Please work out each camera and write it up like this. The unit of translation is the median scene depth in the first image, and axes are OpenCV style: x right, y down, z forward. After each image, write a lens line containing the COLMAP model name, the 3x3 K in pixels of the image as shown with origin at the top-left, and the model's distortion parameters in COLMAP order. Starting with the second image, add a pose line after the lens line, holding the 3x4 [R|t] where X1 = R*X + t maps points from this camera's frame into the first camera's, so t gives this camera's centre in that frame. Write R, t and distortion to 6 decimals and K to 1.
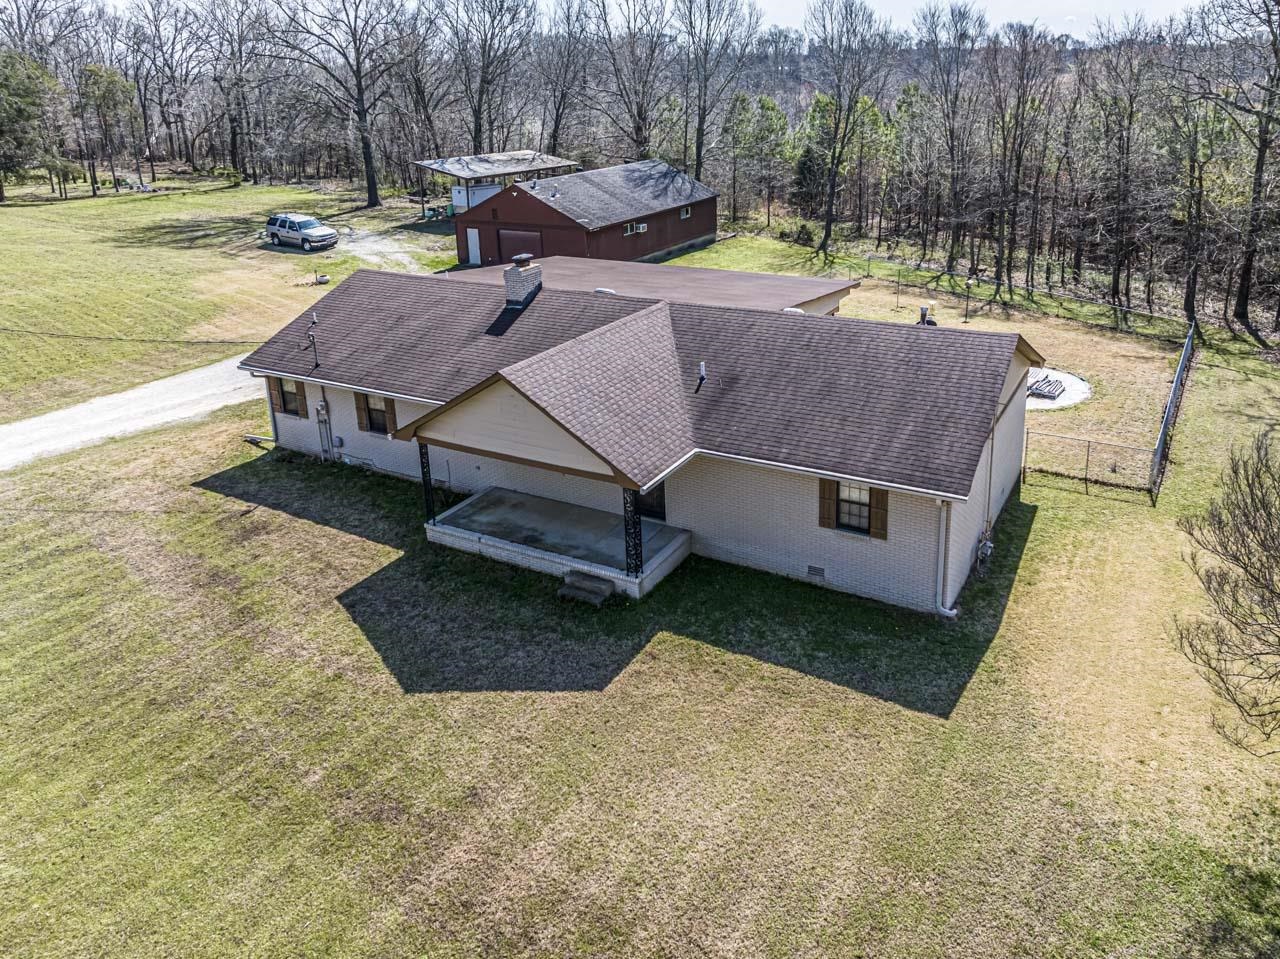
lens RADIAL K [[1114.2, 0, 710.5], [0, 1114.2, 438.2], [0, 0, 1]] dist [-0.049998, 0.013251]
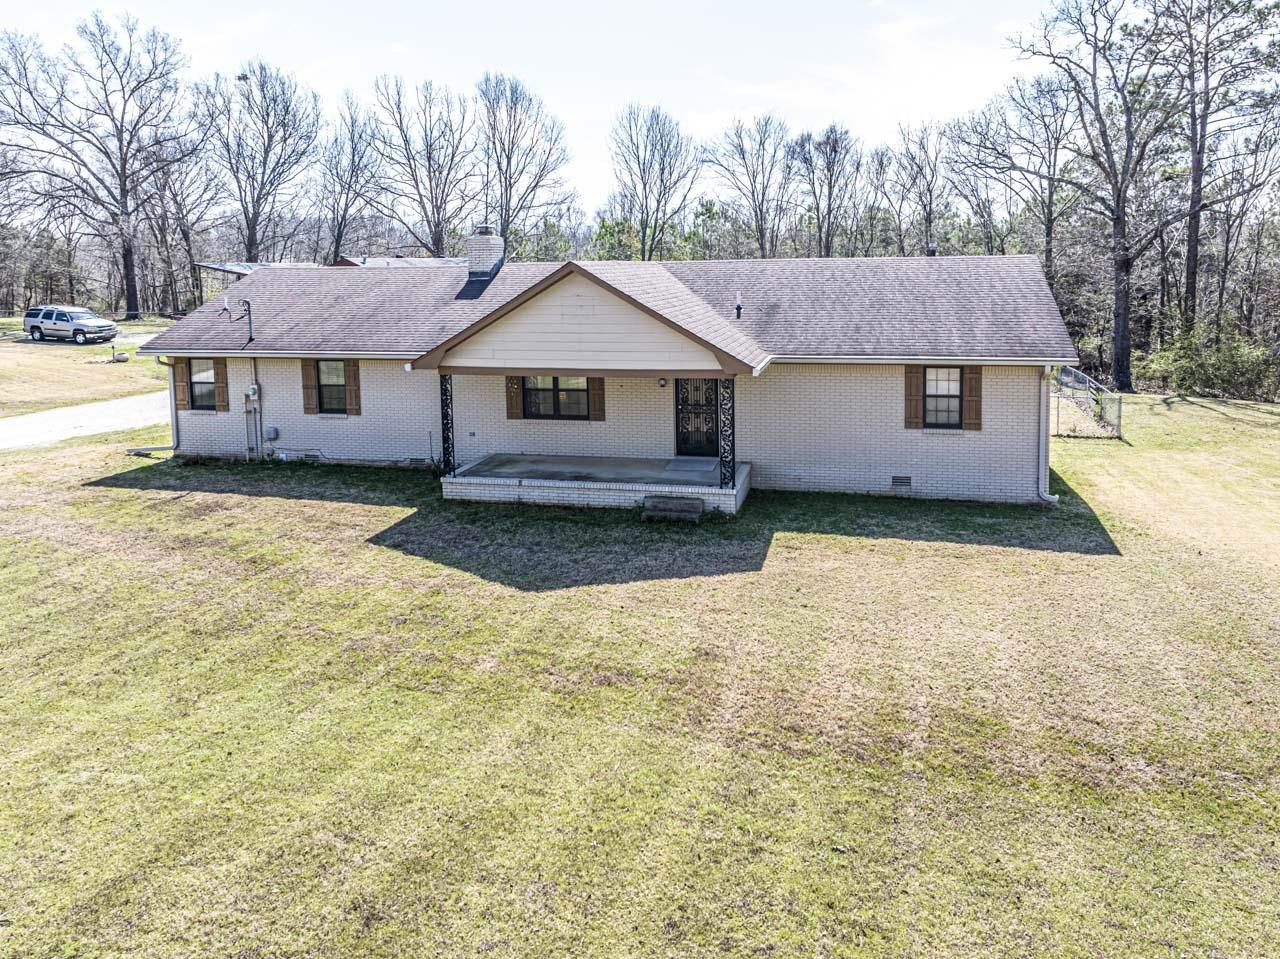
lens RADIAL K [[1114.2, 0, 637.2], [0, 1114.2, 482.6], [0, 0, 1]] dist [-0.049998, 0.013251]
pose [[0.955283, -0.036562, 0.293423, -0.326583], [0.097087, 0.976095, -0.194454, 0.233639], [-0.279299, 0.214246, 0.935997, 0.152425]]
